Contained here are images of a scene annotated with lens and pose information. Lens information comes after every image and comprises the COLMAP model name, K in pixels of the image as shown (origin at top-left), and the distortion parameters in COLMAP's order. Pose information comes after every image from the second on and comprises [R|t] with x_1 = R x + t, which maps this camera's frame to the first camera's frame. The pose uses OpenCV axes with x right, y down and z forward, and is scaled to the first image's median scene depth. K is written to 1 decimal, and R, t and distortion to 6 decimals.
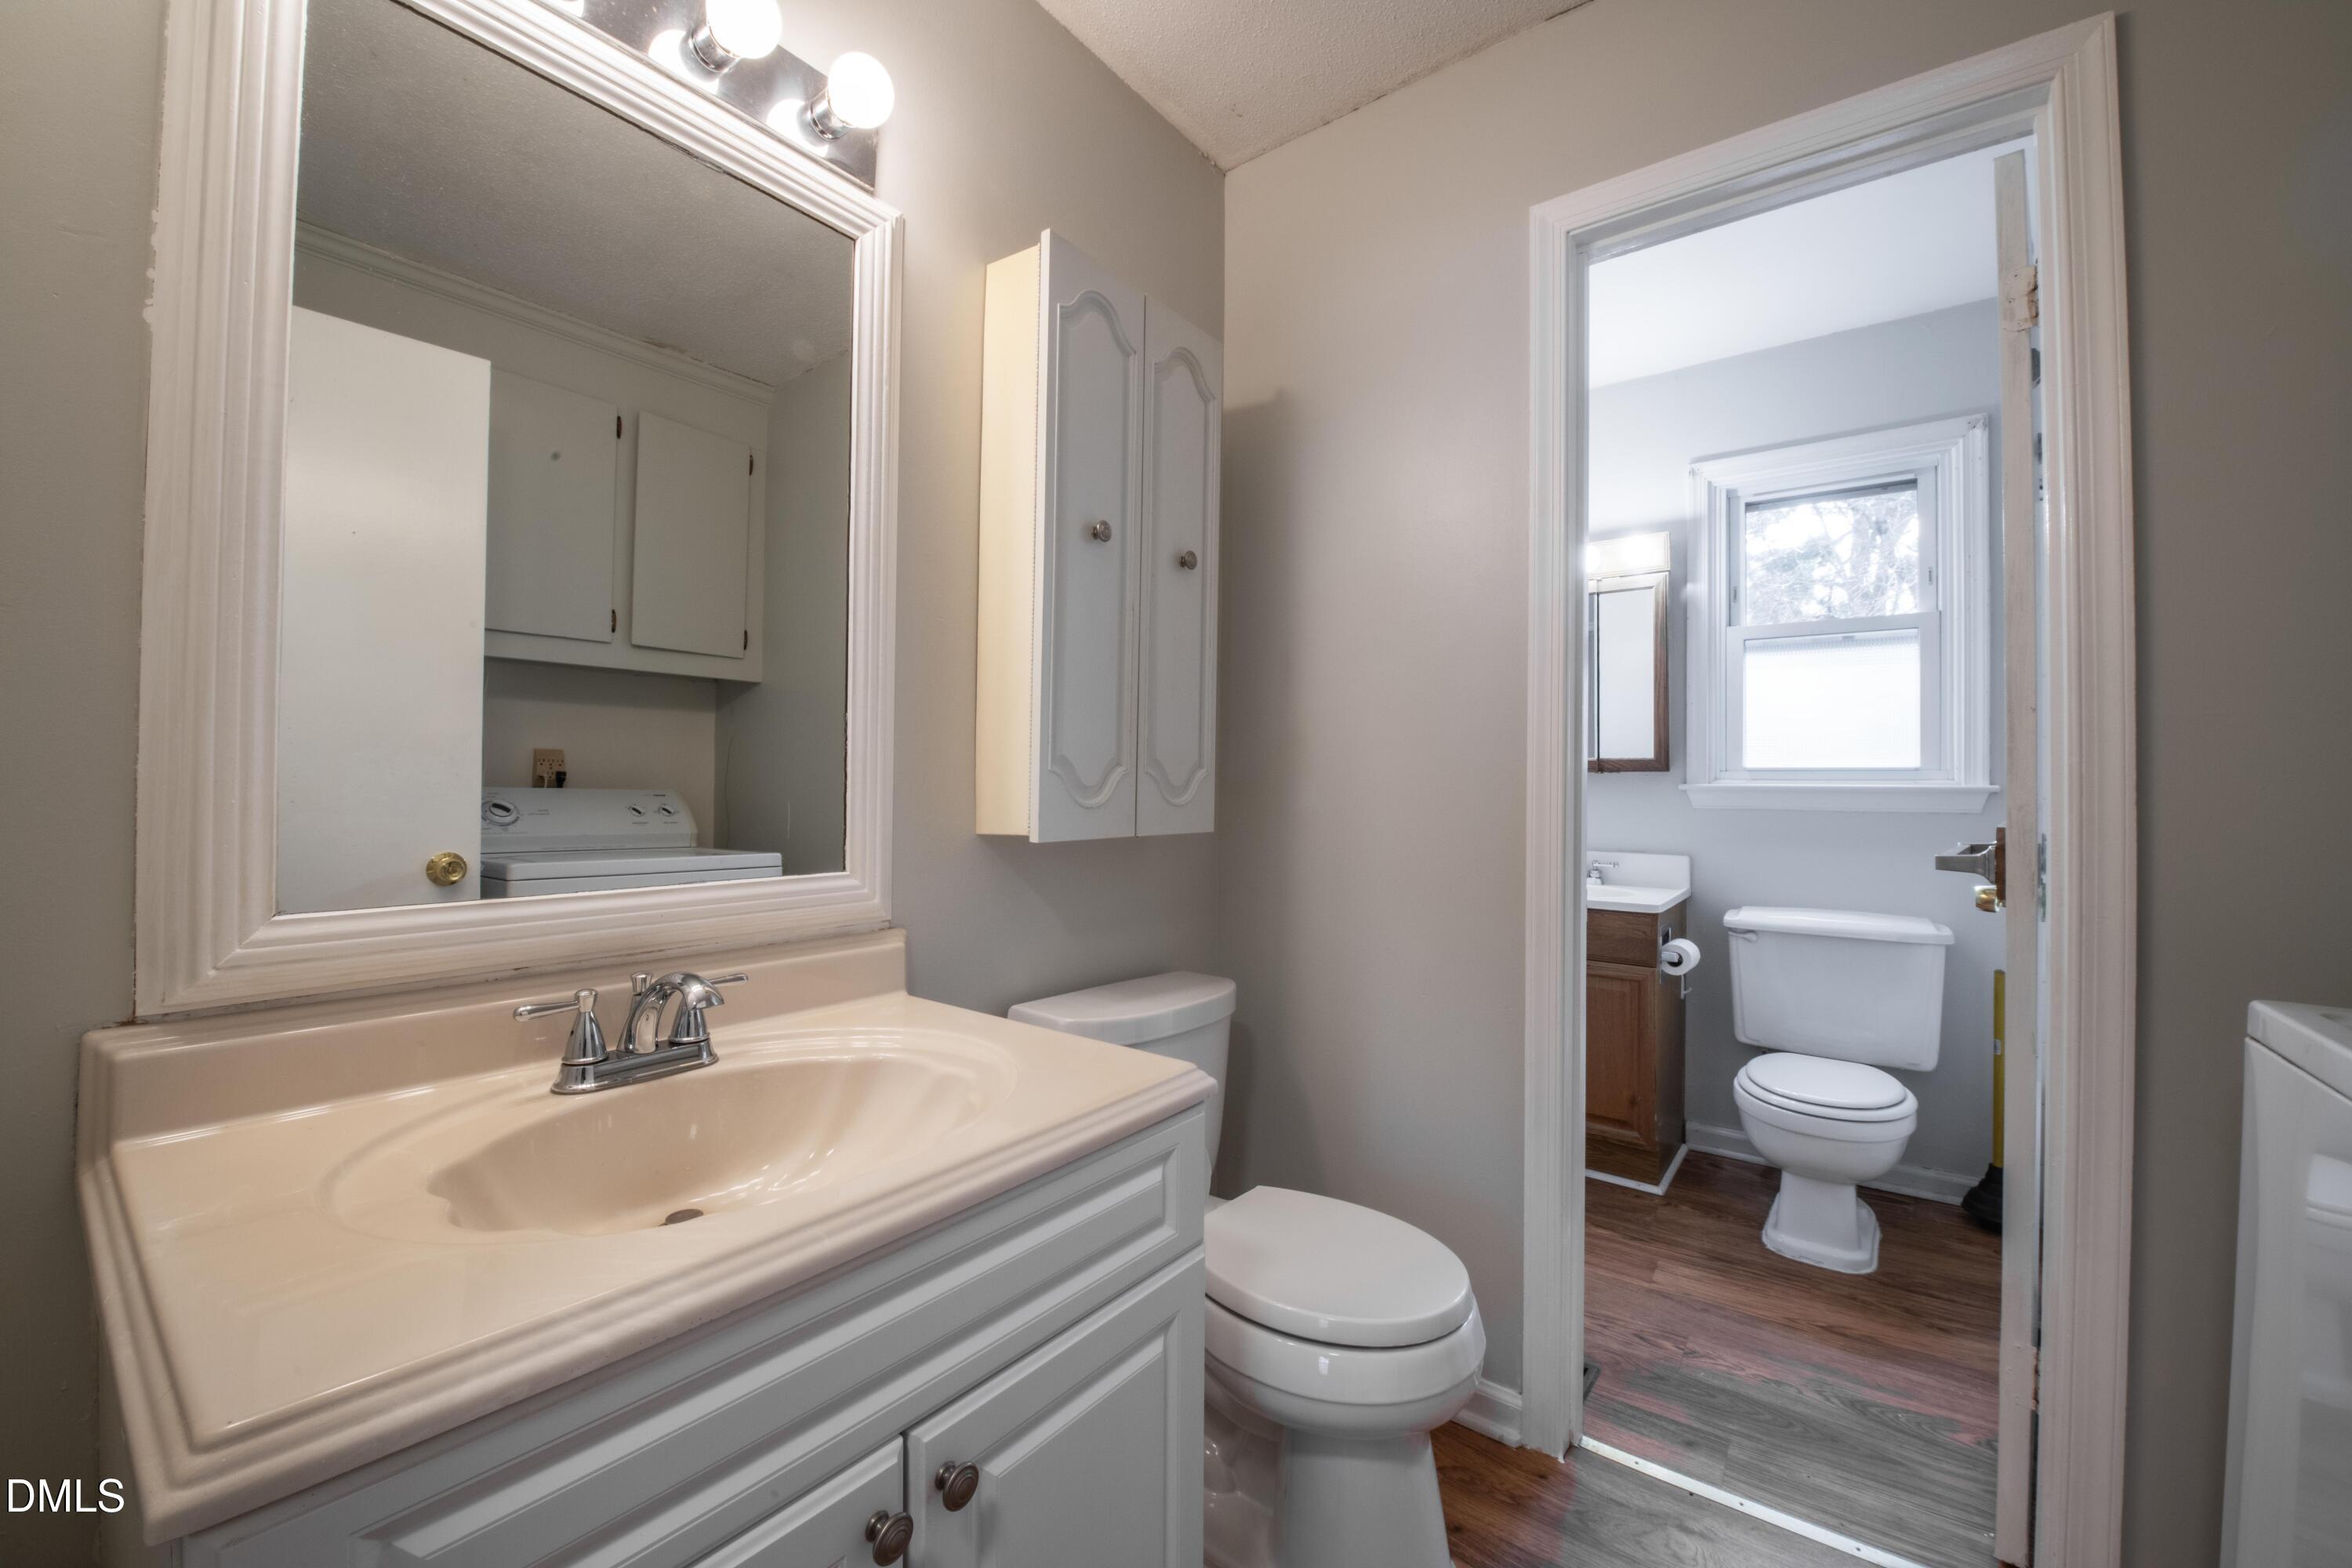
lens RADIAL K [[930.7, 0, 1176.6], [0, 930.7, 785.4], [0, 0, 1]] dist [-0.016975, -0.000878]
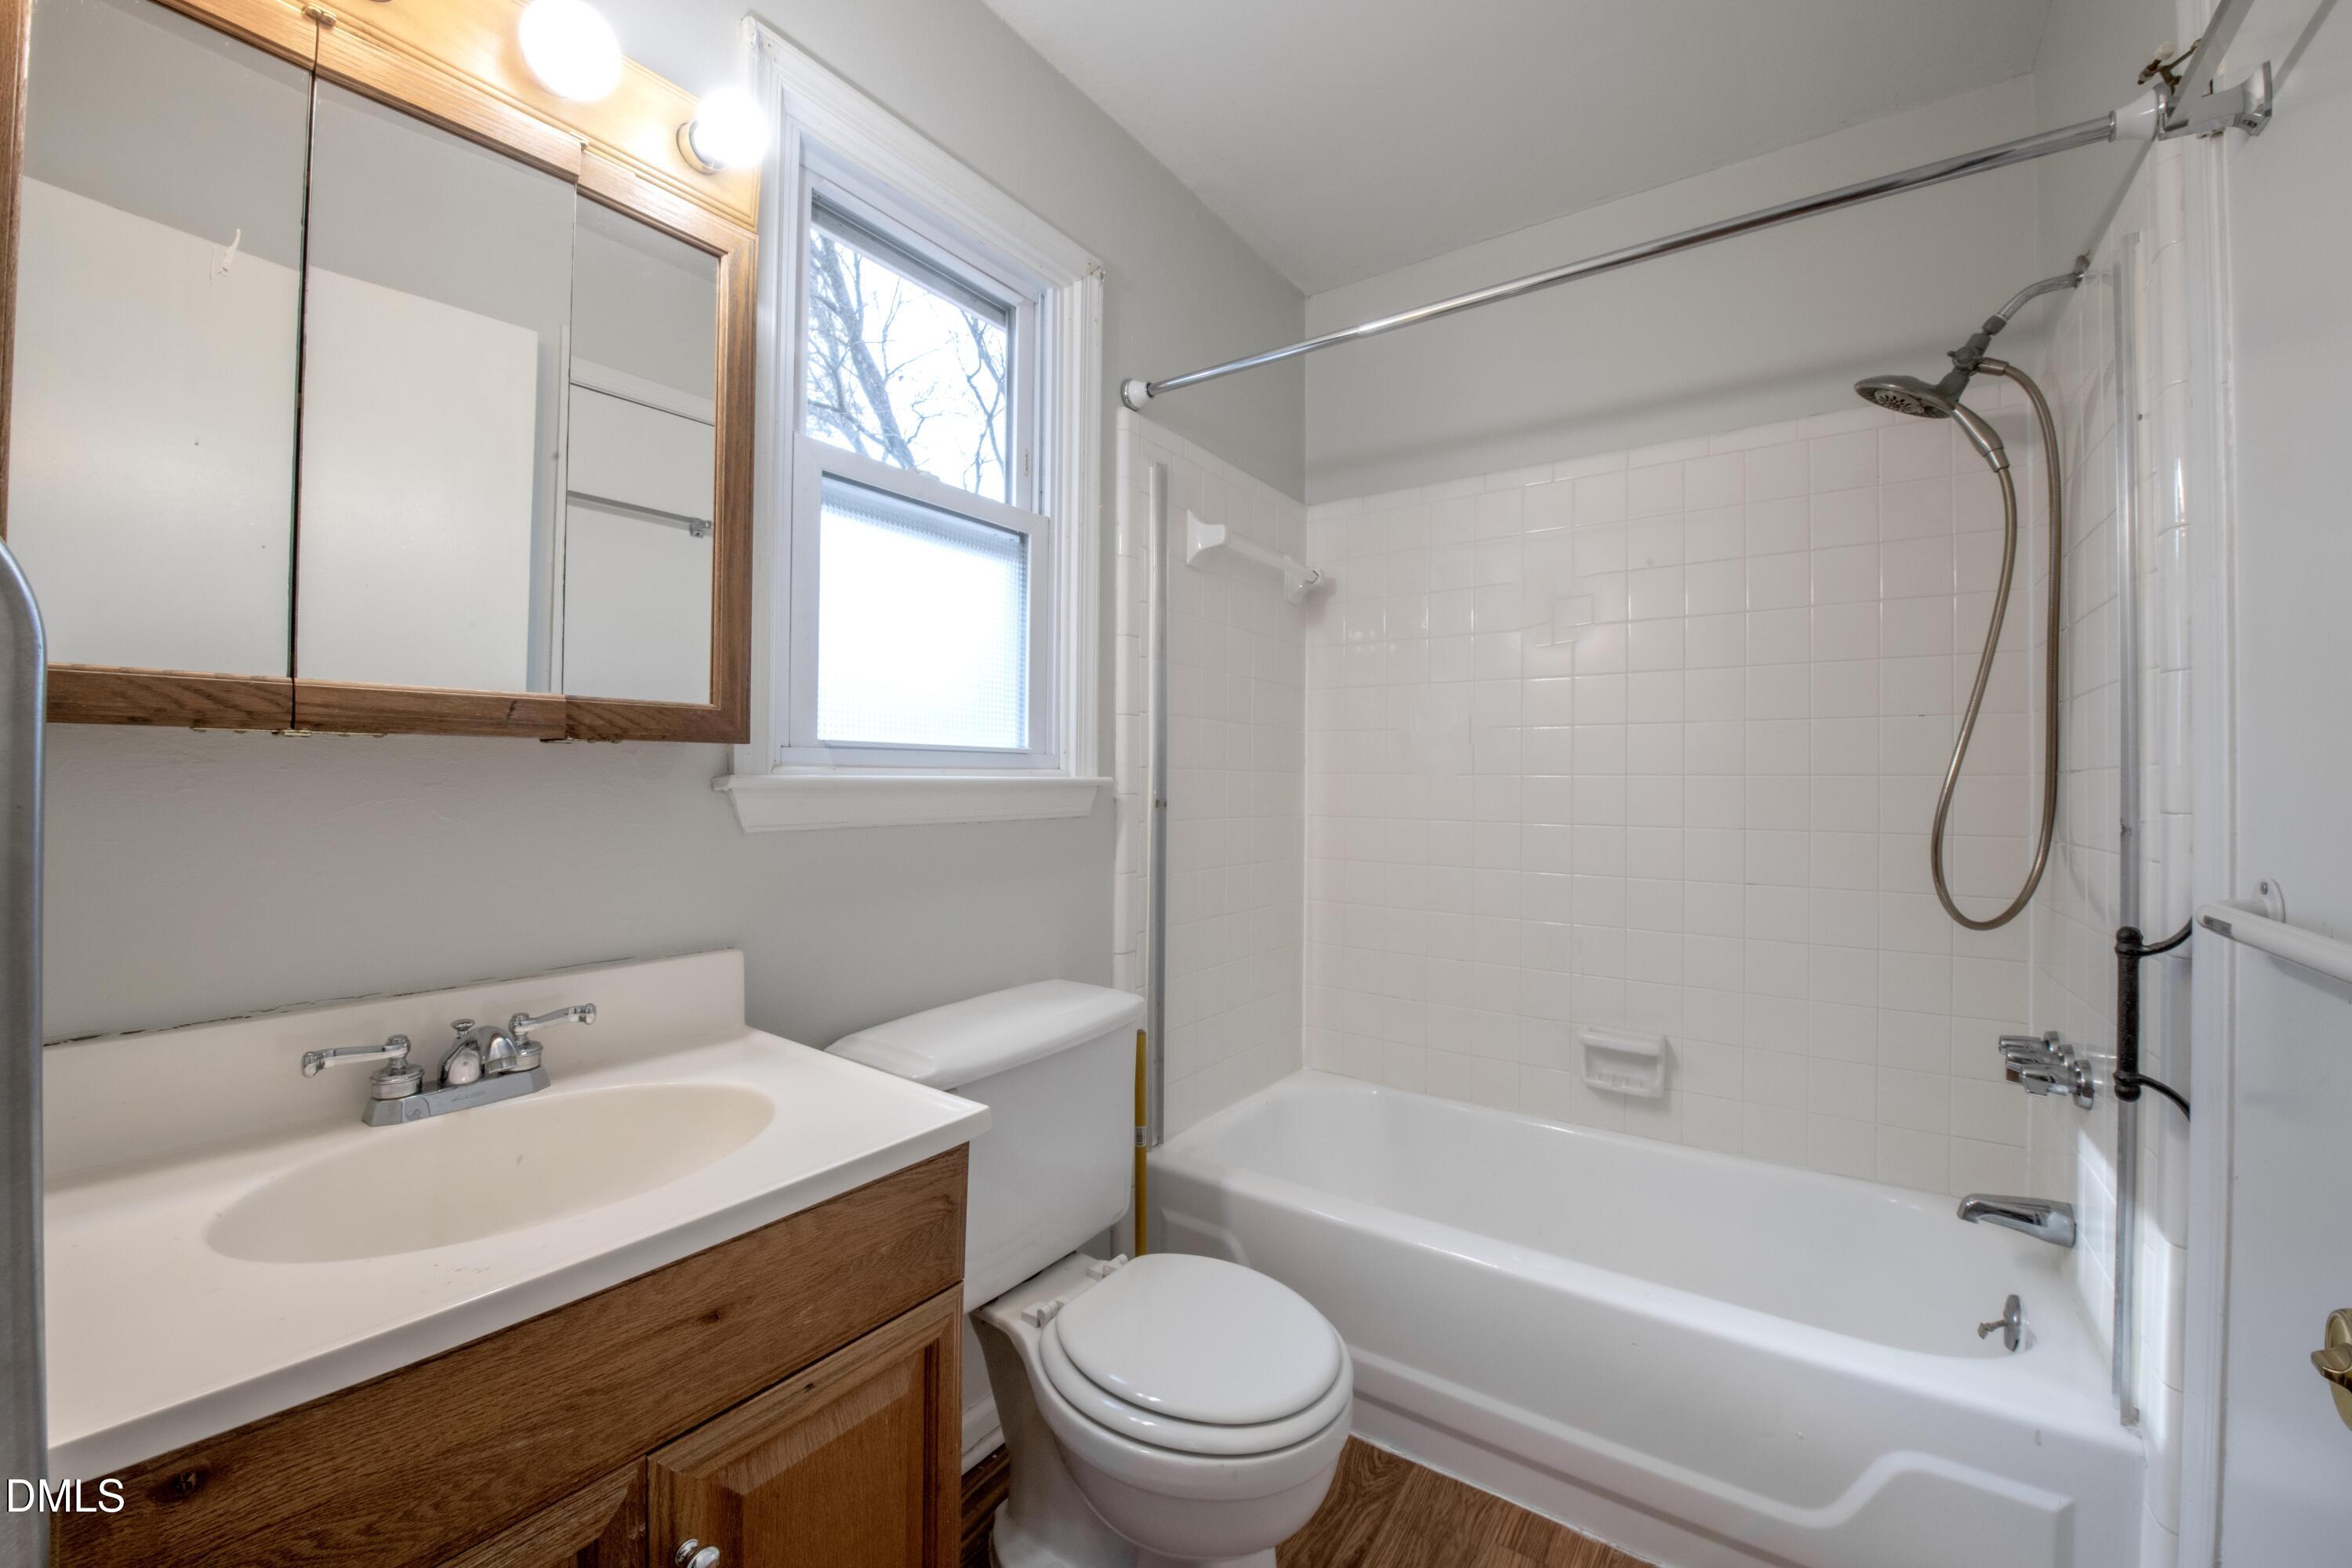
lens RADIAL K [[930.7, 0, 1183.2], [0, 930.7, 763.6], [0, 0, 1]] dist [-0.016975, -0.000878]
pose [[-0.063090, -0.003661, 0.998001, 0.140051], [-0.021150, 0.999774, 0.002331, -0.013005], [-0.997784, -0.020960, -0.063154, 0.916578]]
